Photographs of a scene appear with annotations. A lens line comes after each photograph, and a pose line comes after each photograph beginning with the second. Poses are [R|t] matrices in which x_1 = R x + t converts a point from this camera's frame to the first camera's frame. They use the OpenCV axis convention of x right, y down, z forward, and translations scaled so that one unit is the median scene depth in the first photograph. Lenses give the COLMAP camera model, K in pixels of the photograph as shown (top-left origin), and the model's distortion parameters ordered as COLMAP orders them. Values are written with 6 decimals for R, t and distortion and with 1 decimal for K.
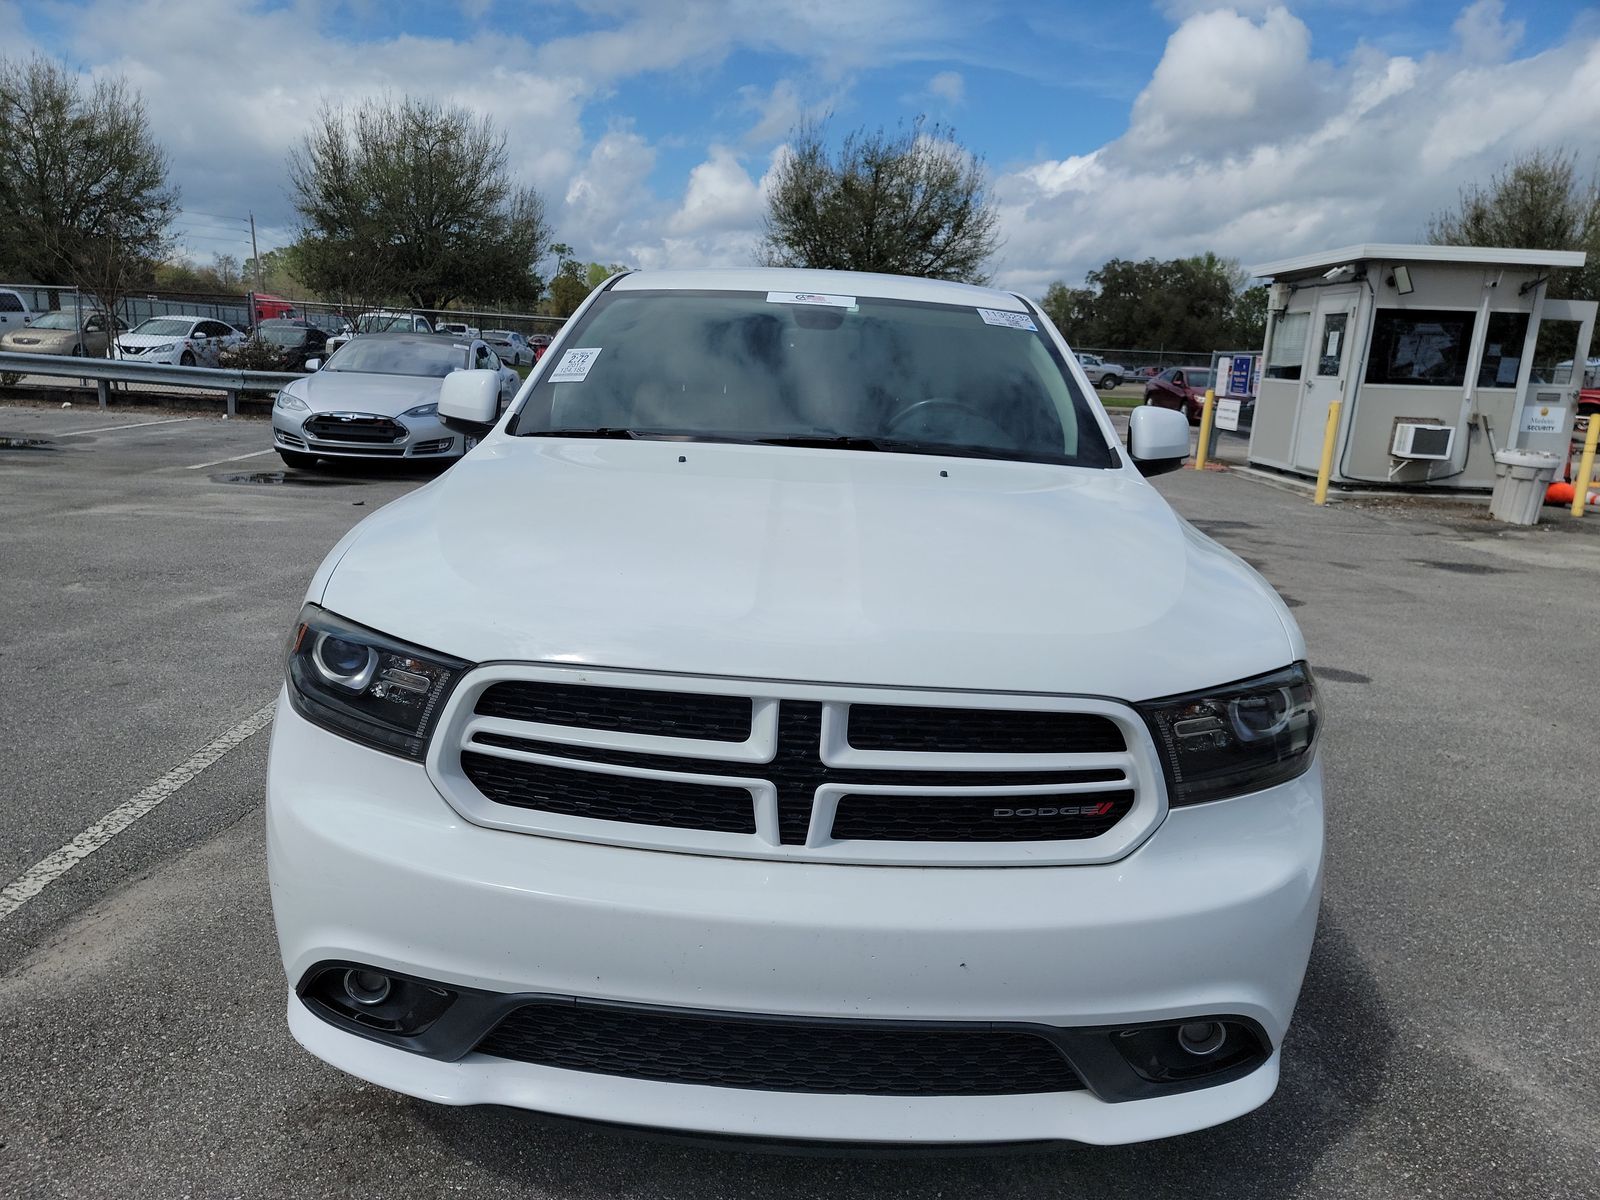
lens RADIAL K [[1161.6, 0, 791.7], [0, 1161.6, 601.6], [0, 0, 1]] dist [0.095479, -0.104009]
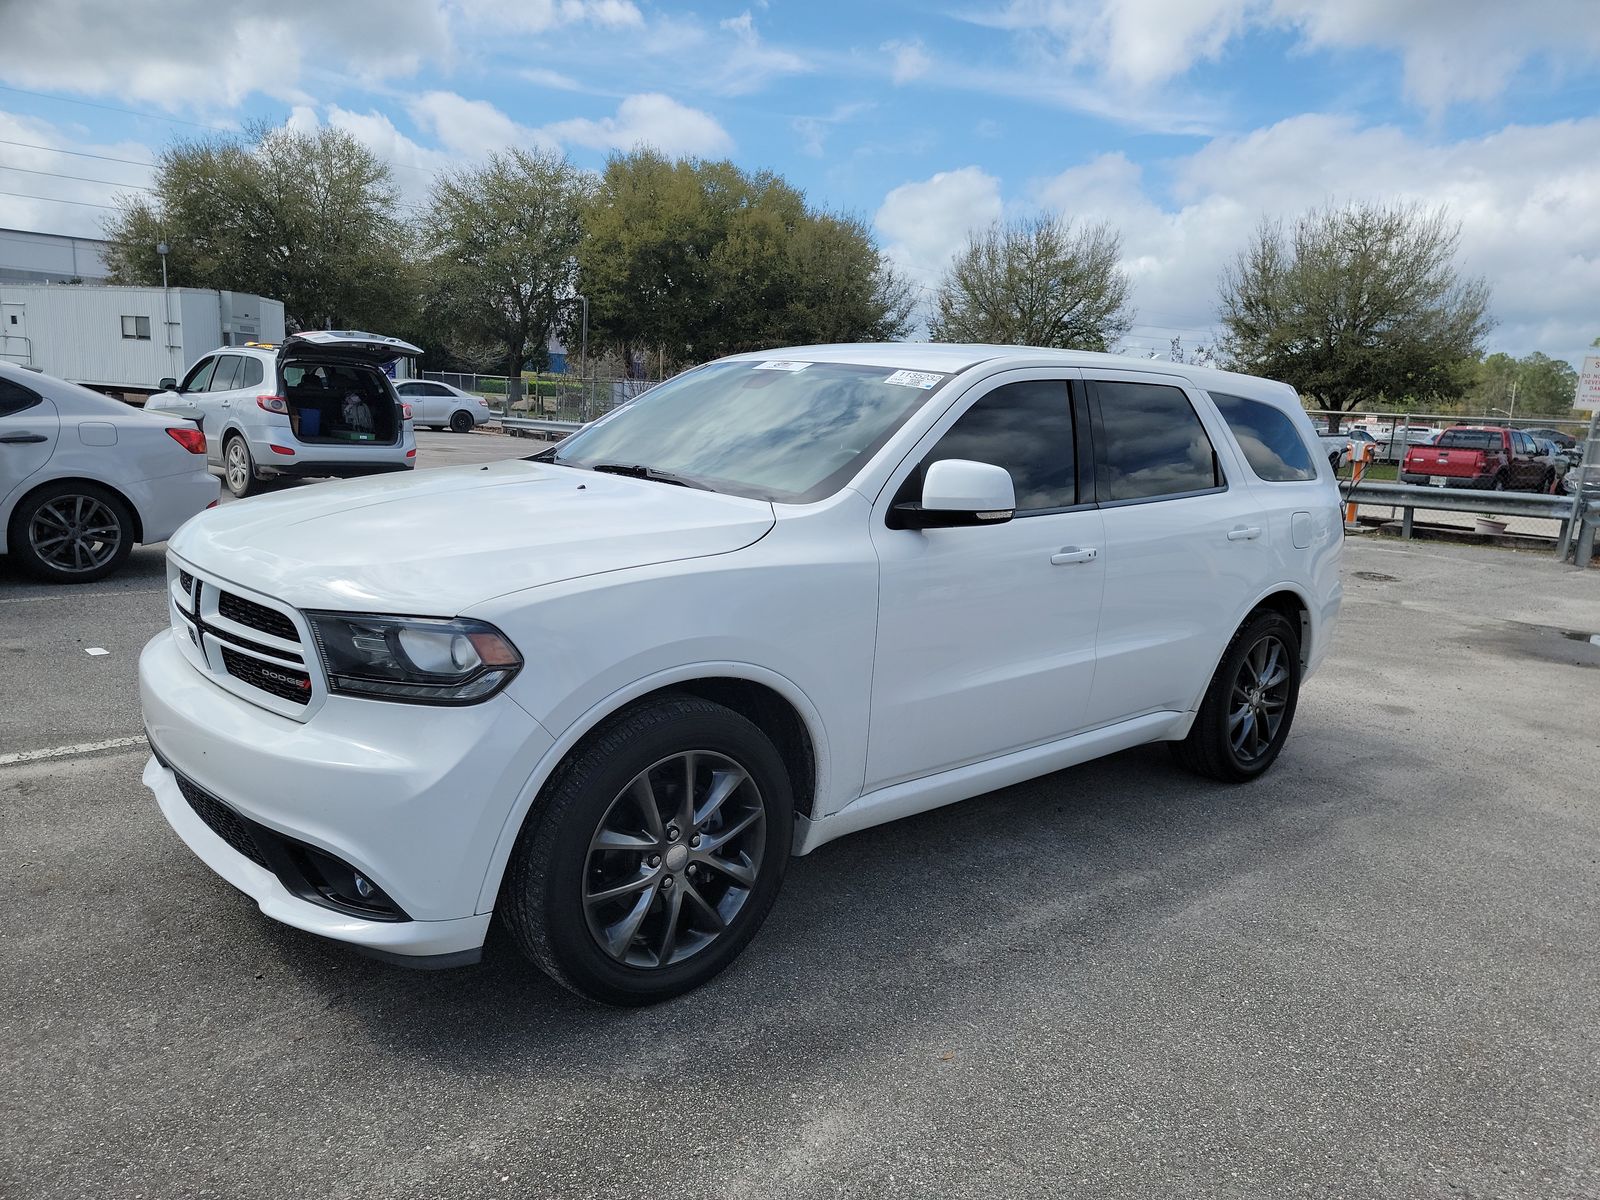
lens RADIAL K [[1161.6, 0, 791.7], [0, 1161.6, 601.6], [0, 0, 1]] dist [0.095479, -0.104009]
pose [[0.685283, 0.108171, -0.720198, 0.243445], [-0.171226, 0.985118, -0.014963, -0.001033], [0.707862, 0.133570, 0.693607, 0.055391]]
